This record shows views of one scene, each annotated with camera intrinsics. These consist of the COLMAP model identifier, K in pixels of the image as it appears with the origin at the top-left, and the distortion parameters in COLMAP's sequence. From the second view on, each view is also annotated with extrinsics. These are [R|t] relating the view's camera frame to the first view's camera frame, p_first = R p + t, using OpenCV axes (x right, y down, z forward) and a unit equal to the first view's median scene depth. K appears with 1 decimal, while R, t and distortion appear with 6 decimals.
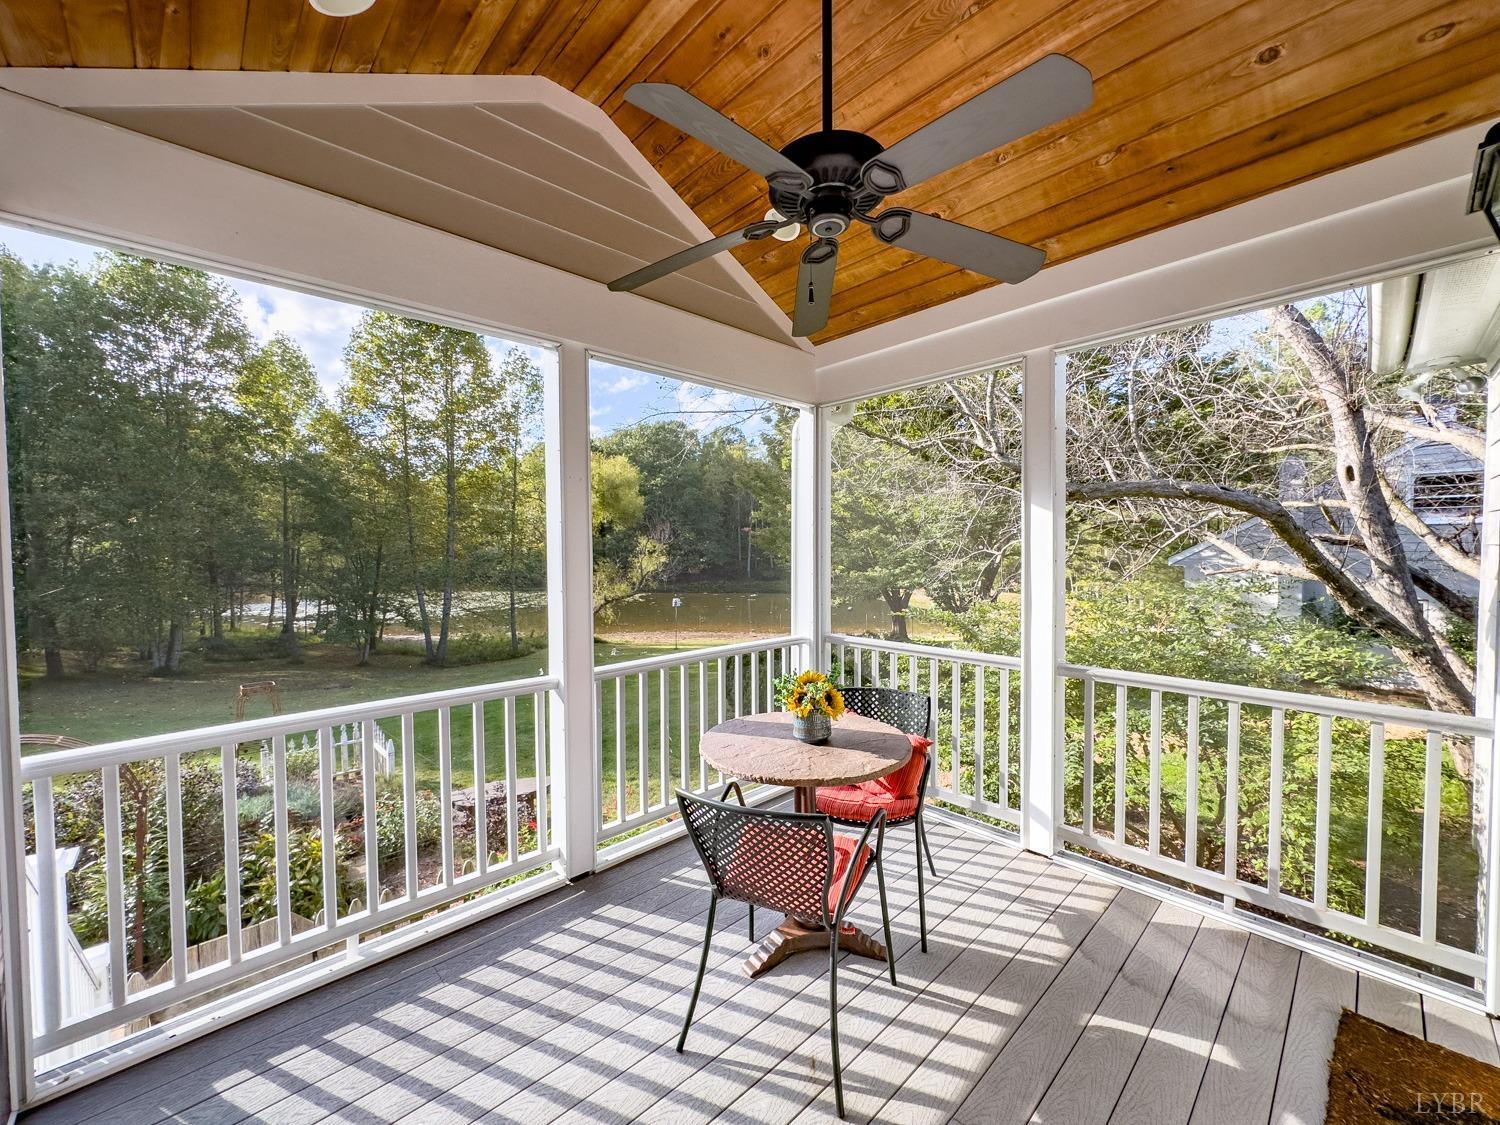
lens RADIAL K [[600.7, 0, 747.4], [0, 600.7, 564.3], [0, 0, 1]] dist [0.000767, 0.000043]
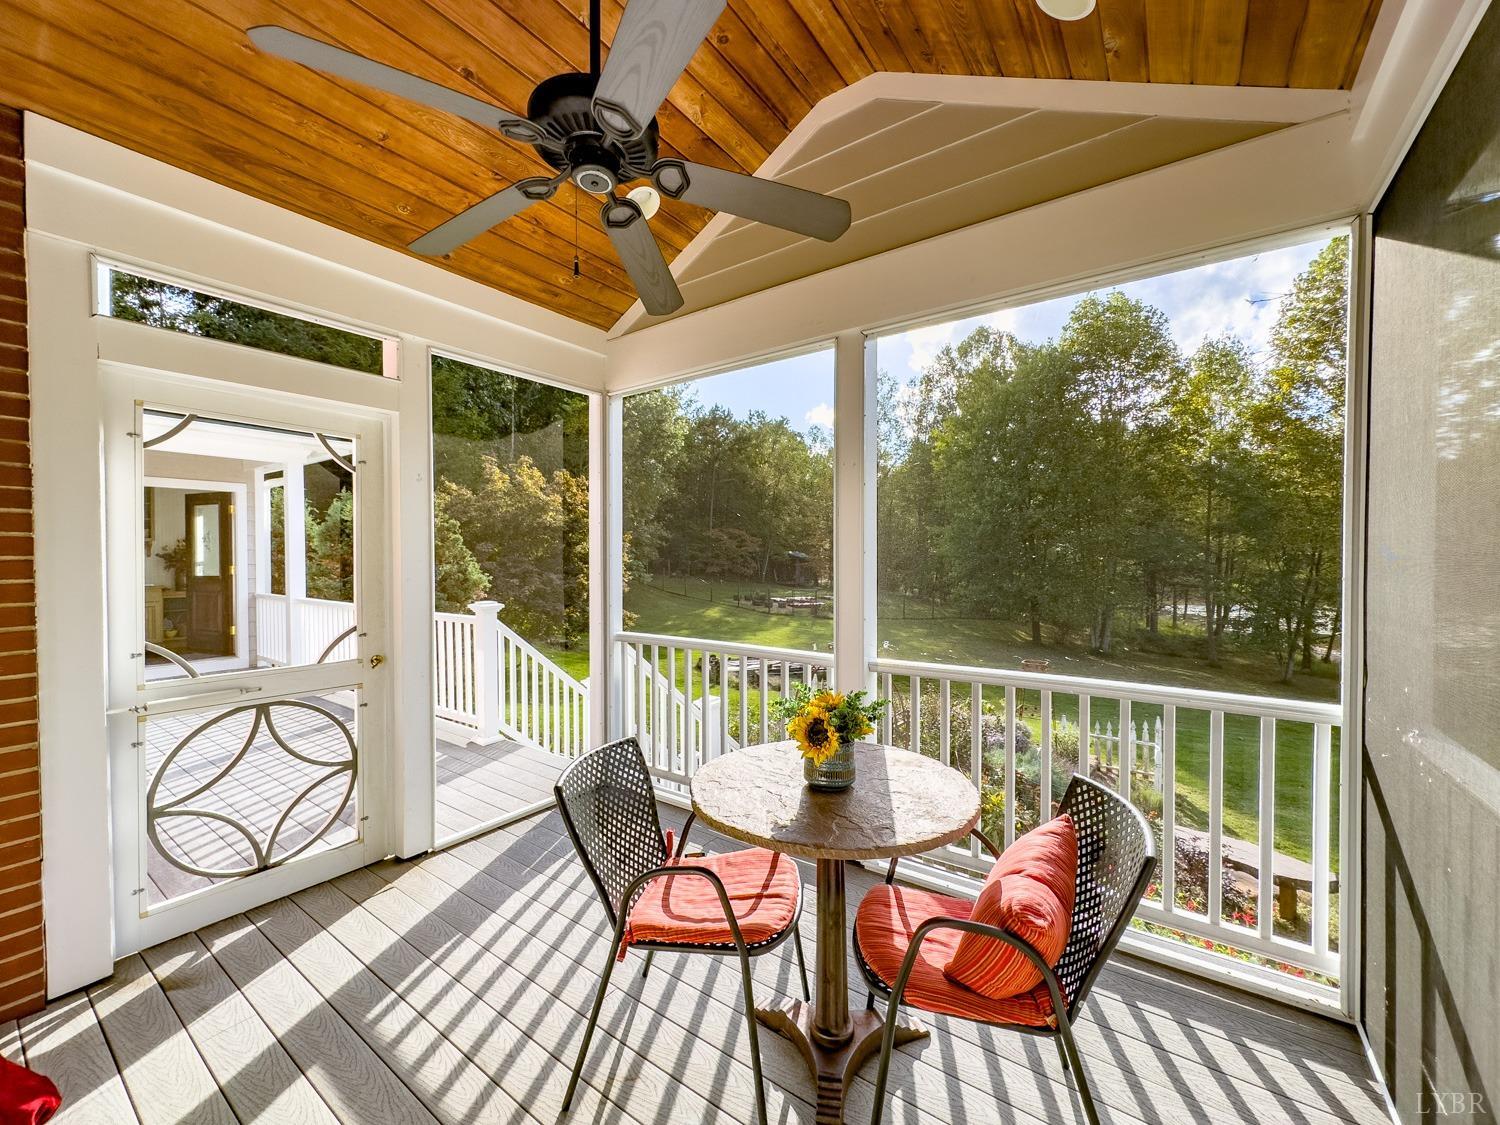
lens RADIAL K [[600.7, 0, 747.4], [0, 600.7, 564.3], [0, 0, 1]] dist [0.000767, 0.000043]
pose [[0.193324, 0.021390, -0.980902, 0.075616], [-0.028718, 0.999457, 0.016135, 0.002610], [0.980715, 0.025050, 0.193833, 0.068053]]
